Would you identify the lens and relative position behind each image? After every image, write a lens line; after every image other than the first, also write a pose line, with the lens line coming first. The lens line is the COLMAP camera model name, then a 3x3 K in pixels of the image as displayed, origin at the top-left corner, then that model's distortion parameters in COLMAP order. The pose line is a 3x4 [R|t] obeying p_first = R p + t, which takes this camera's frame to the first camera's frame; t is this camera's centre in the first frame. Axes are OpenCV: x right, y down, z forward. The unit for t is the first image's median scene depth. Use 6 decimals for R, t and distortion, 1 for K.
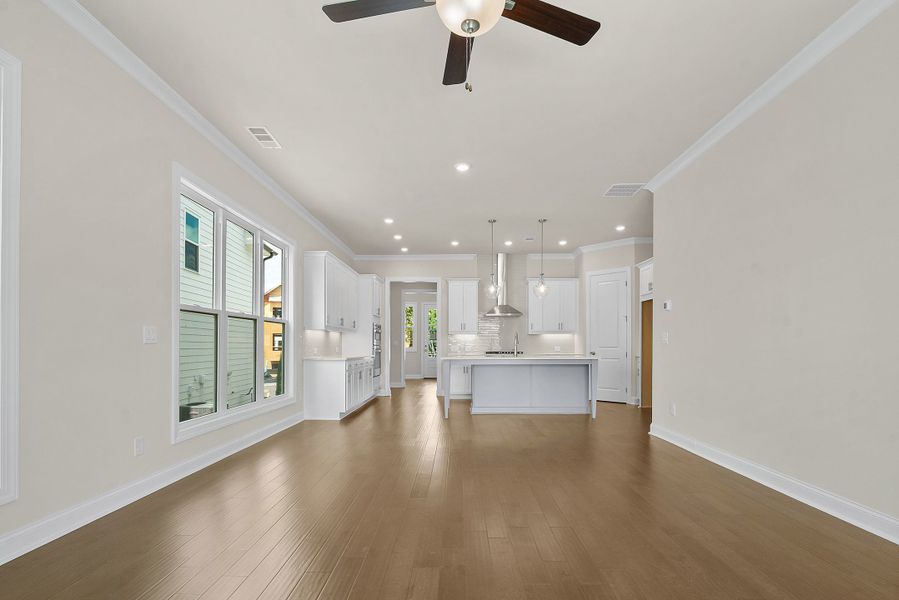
lens RADIAL K [[425.5, 0, 452.4], [0, 425.5, 341.5], [0, 0, 1]] dist [-0.025415, 0.000096]
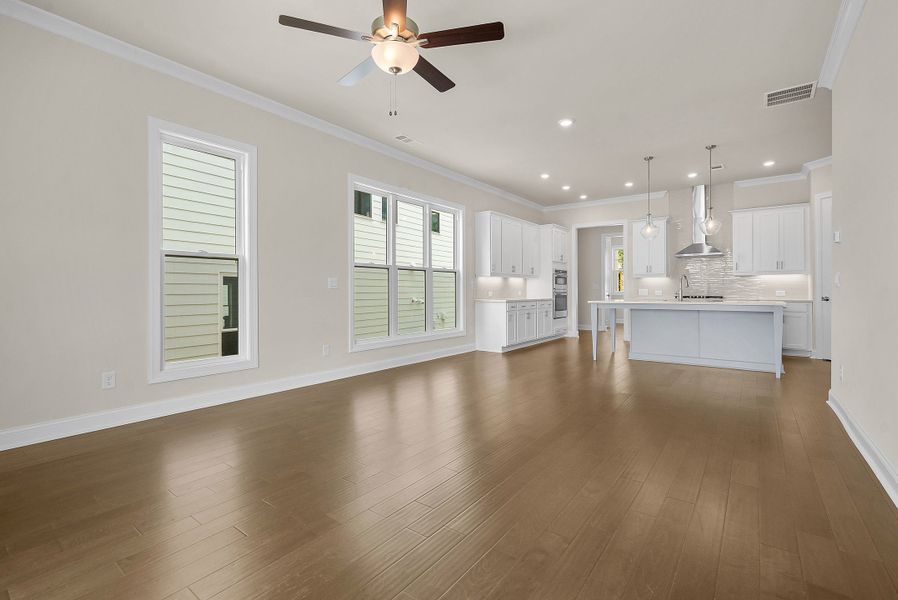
lens RADIAL K [[416.6, 0, 449.8], [0, 416.6, 286.9], [0, 0, 1]] dist [-0.010267, -0.000278]
pose [[0.803237, -0.006591, -0.595623, 0.239957], [0.008313, 0.999965, 0.000146, 0.000433], [0.595601, -0.005069, 0.803264, -0.012443]]
